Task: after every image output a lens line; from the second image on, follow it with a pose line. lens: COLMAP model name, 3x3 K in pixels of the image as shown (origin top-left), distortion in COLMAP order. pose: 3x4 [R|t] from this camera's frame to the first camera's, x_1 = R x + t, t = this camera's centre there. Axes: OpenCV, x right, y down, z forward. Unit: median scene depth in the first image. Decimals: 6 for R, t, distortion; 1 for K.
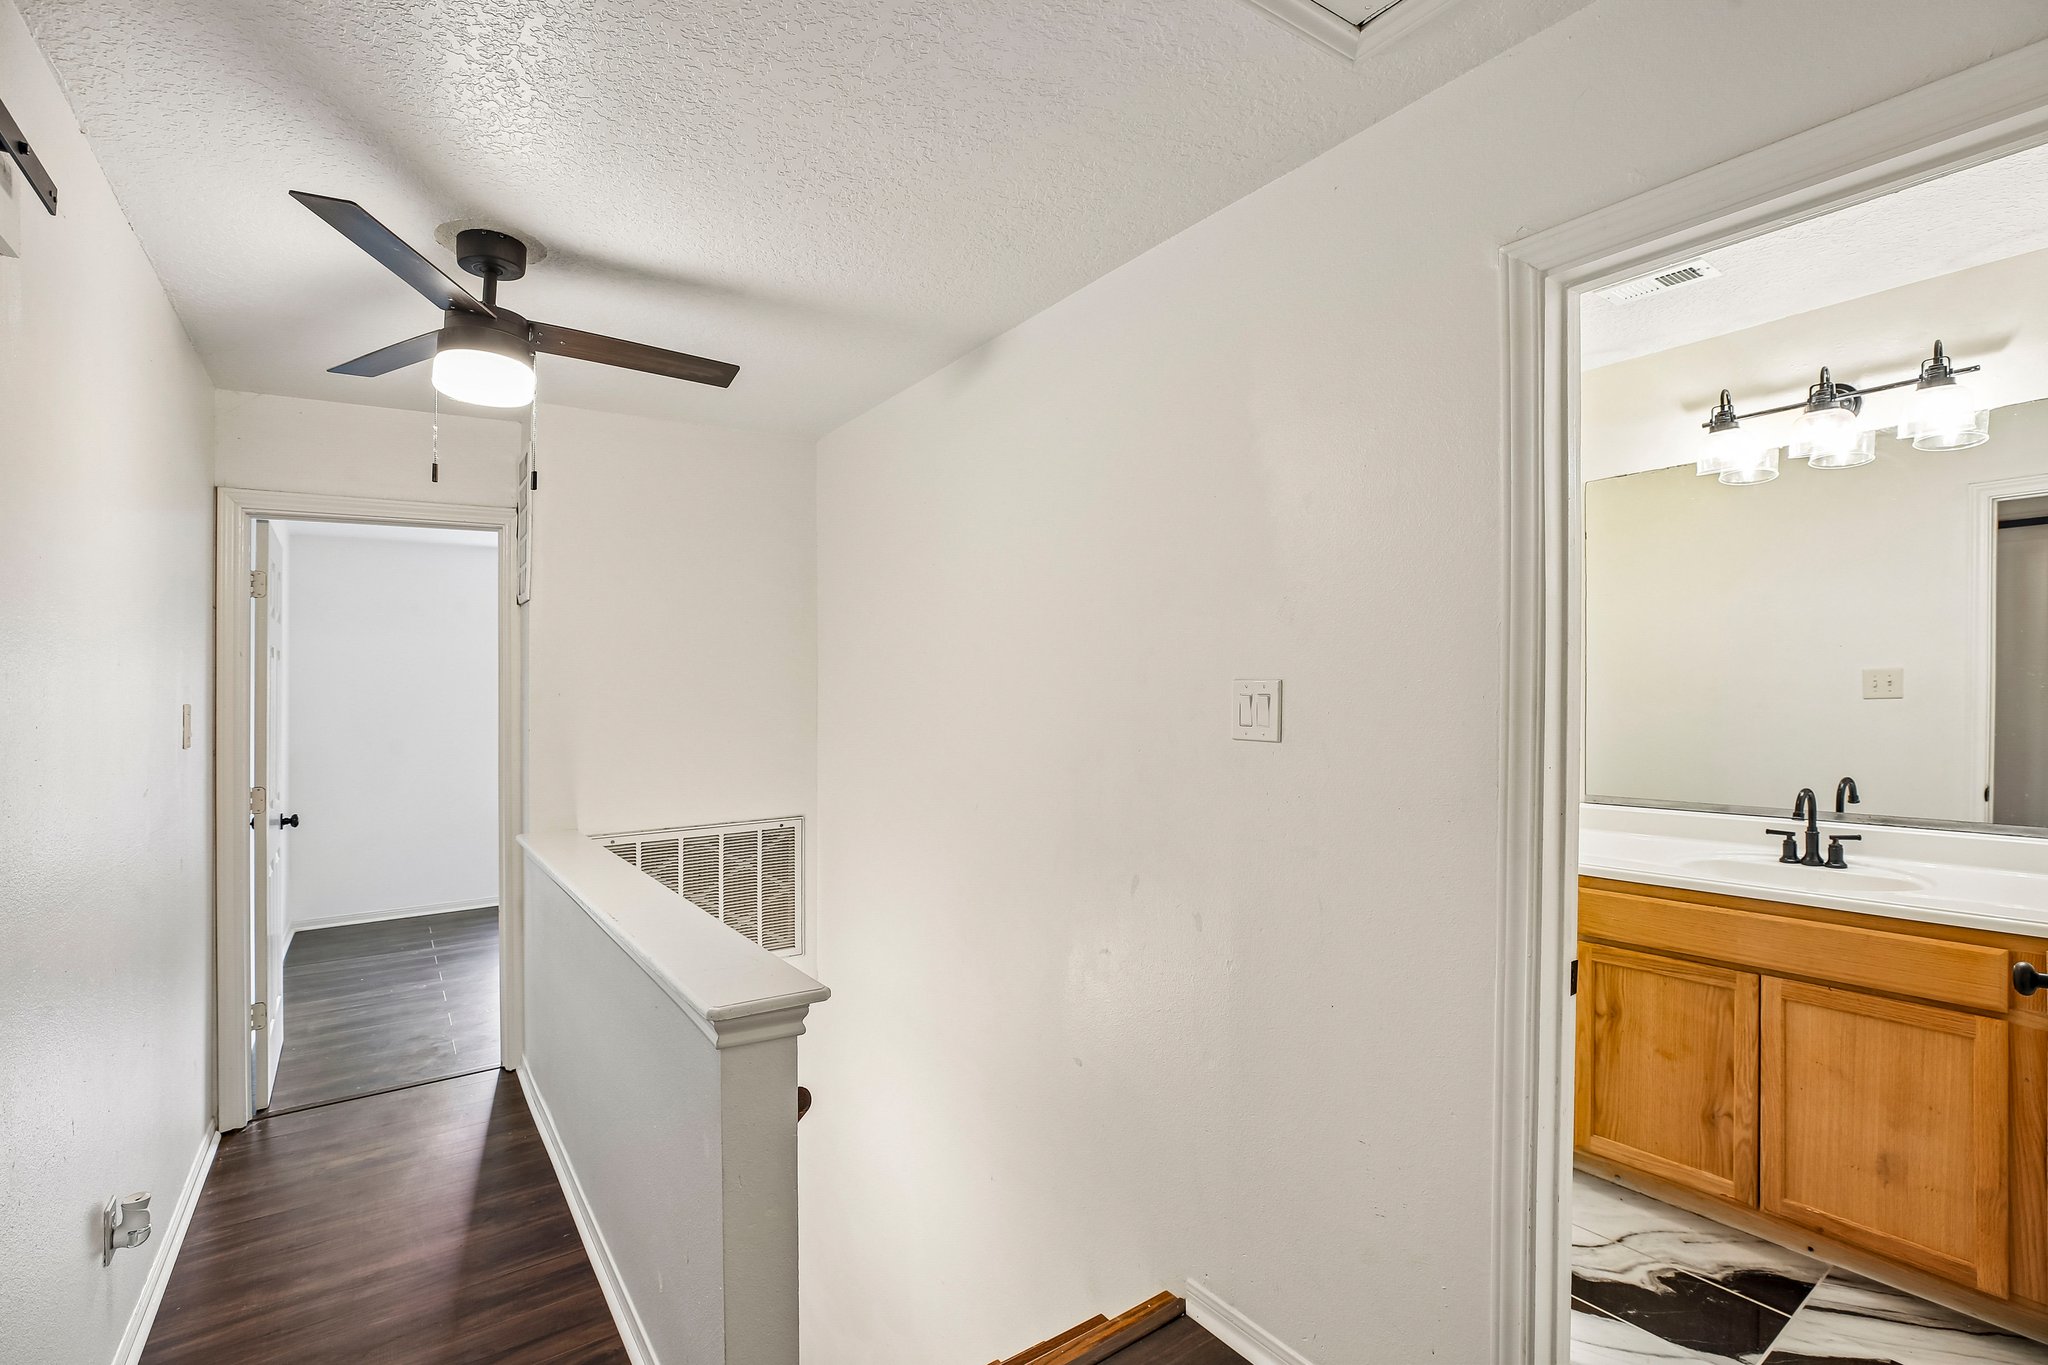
lens RADIAL K [[934.6, 0, 1024.0], [0, 934.6, 682.5], [0, 0, 1]] dist [-0.045420, 0.007712]
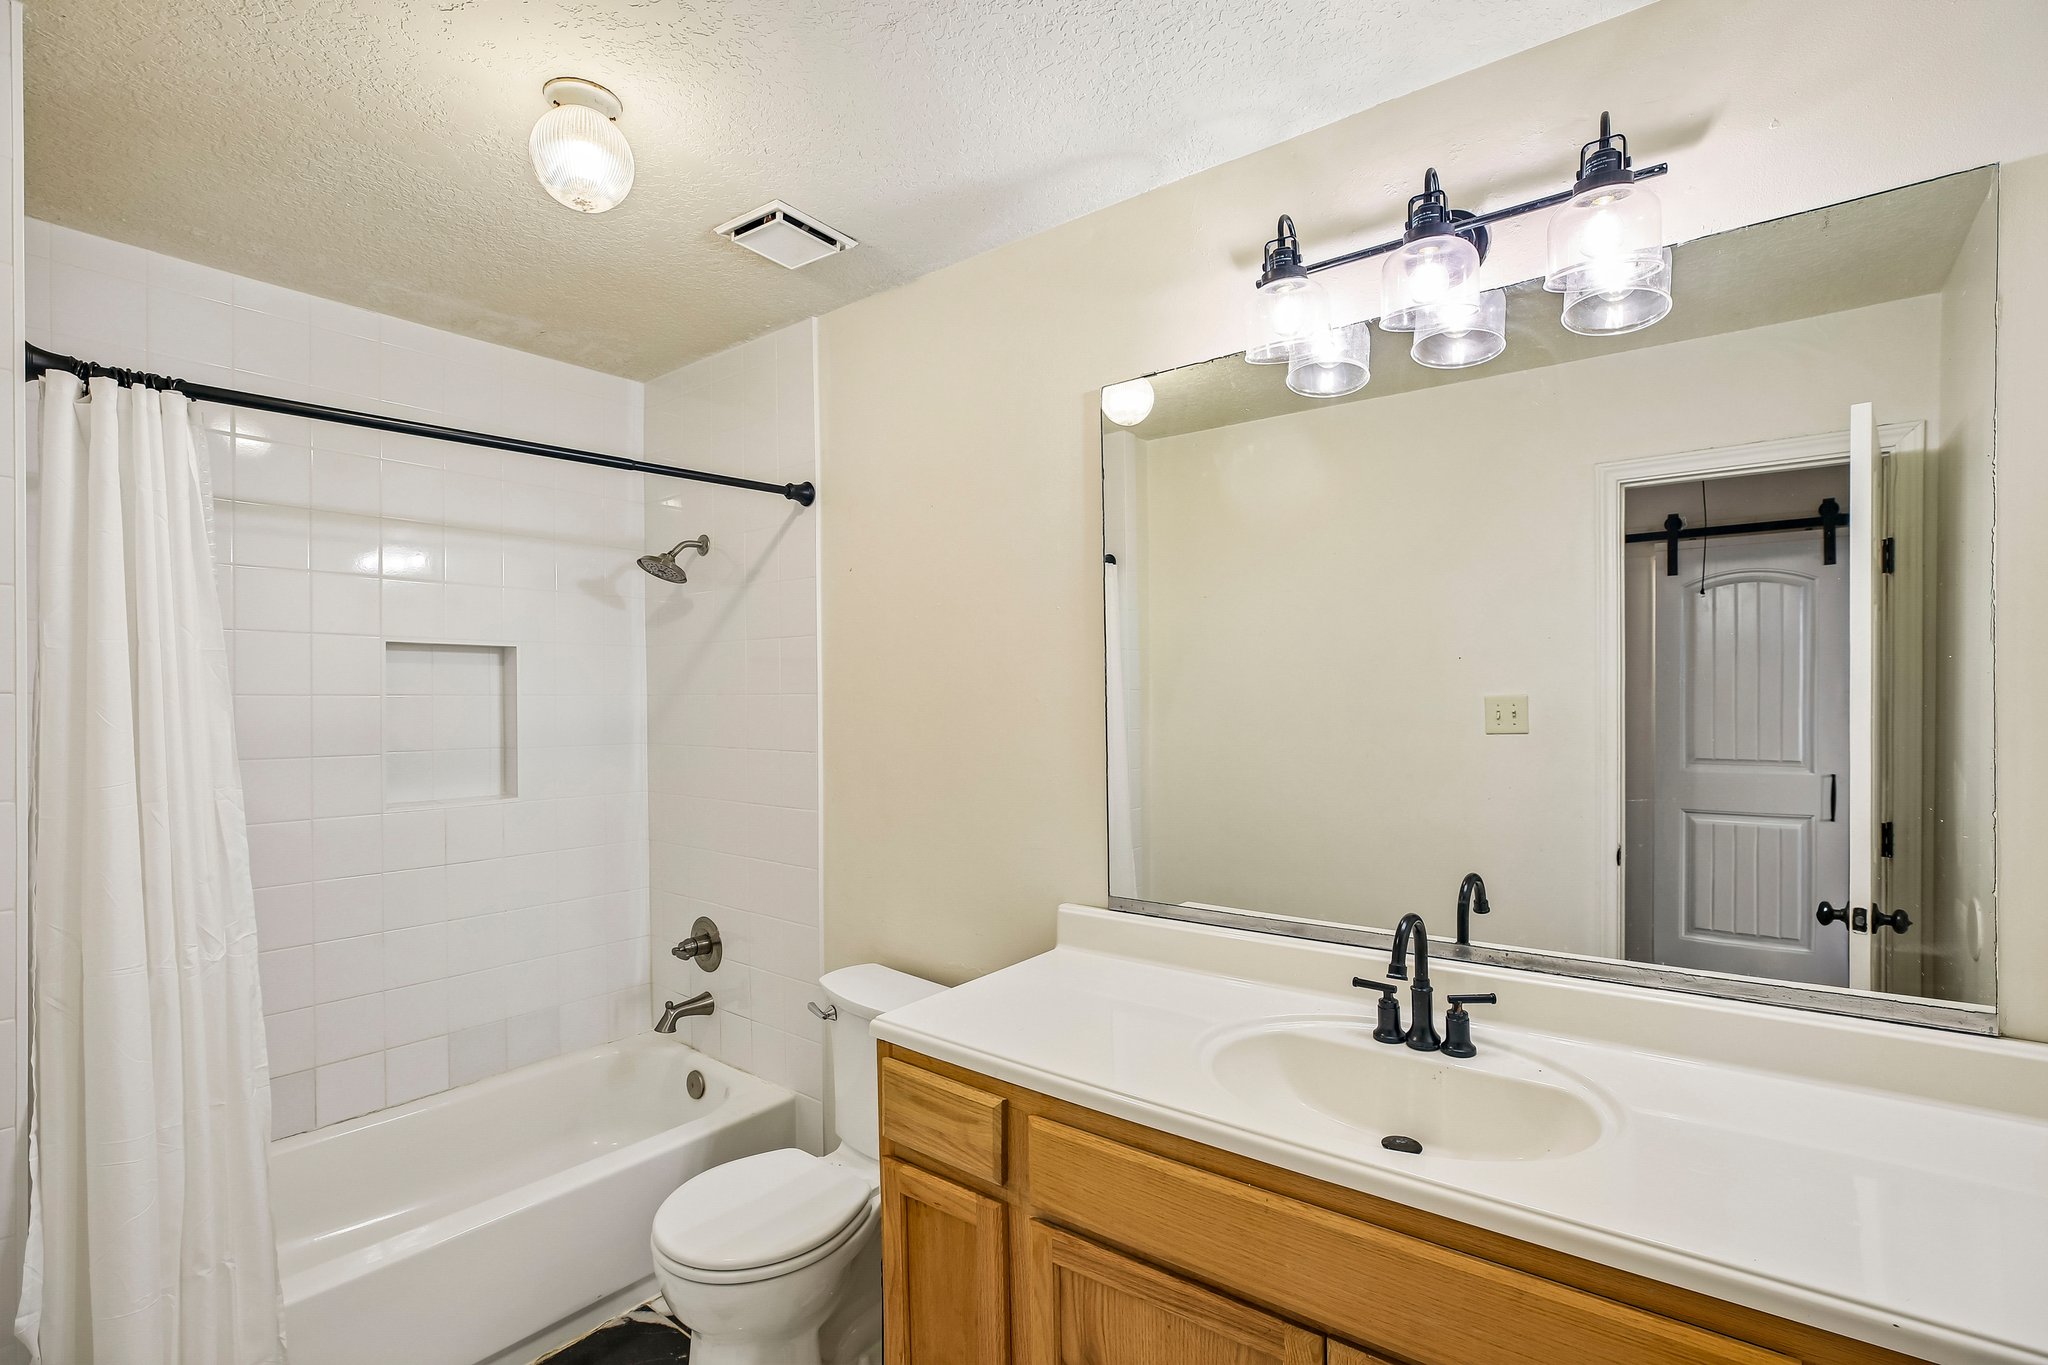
lens RADIAL K [[954.5, 0, 1025.7], [0, 954.5, 632.5], [0, 0, 1]] dist [-0.016821, -0.000100]
pose [[0.953980, 0.036466, 0.297645, 0.452084], [-0.016961, 0.997551, -0.067852, -0.011974], [-0.299391, 0.059681, 0.952262, 0.498590]]
